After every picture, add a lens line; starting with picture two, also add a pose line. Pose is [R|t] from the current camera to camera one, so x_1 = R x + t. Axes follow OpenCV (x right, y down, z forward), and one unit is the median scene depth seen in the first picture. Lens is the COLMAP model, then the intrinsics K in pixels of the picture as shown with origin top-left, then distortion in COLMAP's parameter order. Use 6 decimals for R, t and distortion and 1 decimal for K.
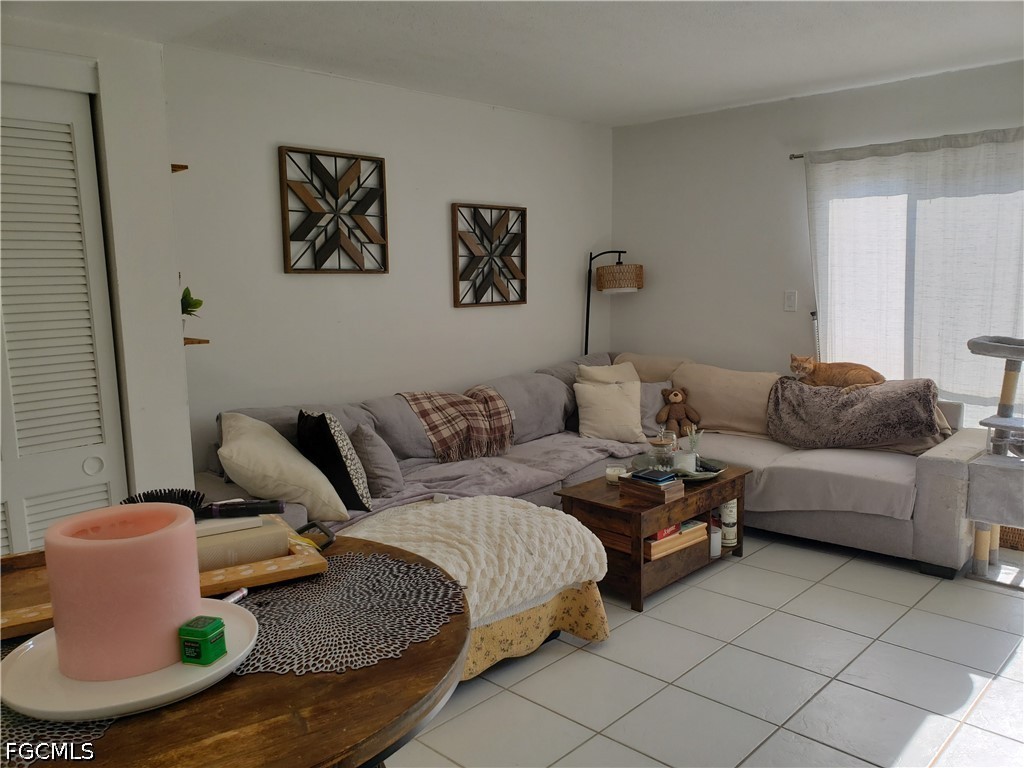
lens RADIAL K [[788.5, 0, 510.1], [0, 788.5, 388.9], [0, 0, 1]] dist [0.022530, -0.025845]
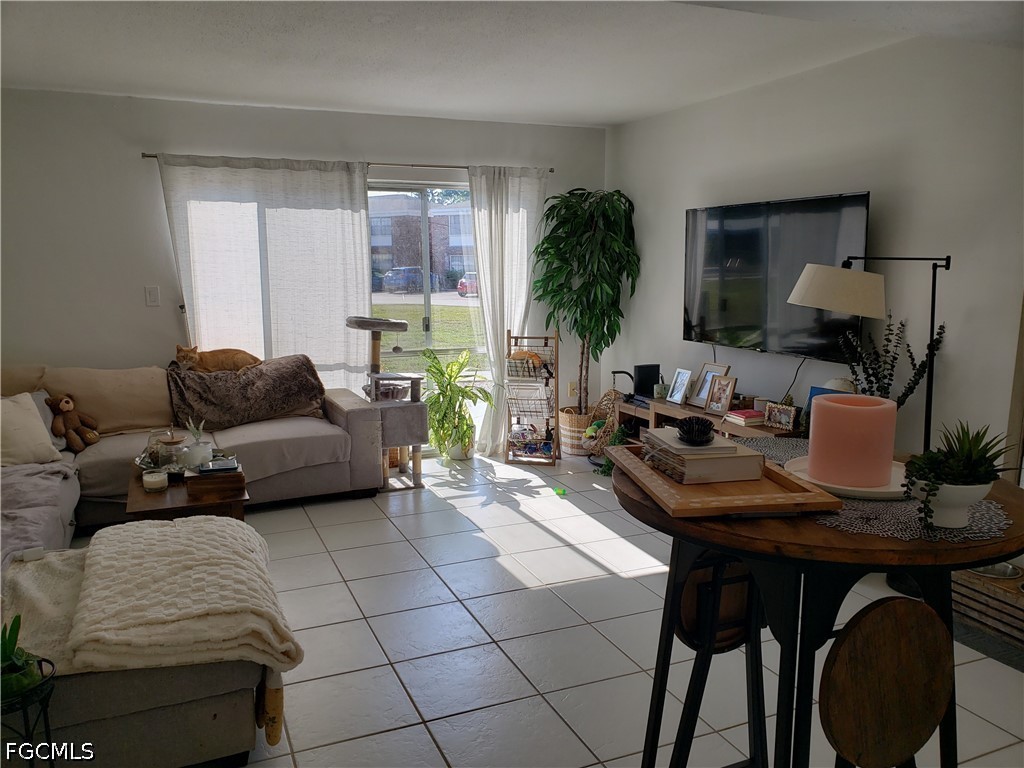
lens RADIAL K [[788.5, 0, 508.1], [0, 788.5, 380.6], [0, 0, 1]] dist [0.022530, -0.025845]
pose [[0.399820, -0.121977, 0.908441, -0.452639], [0.134282, 0.988207, 0.073588, -0.018042], [-0.906704, 0.092566, 0.411484, 0.189040]]
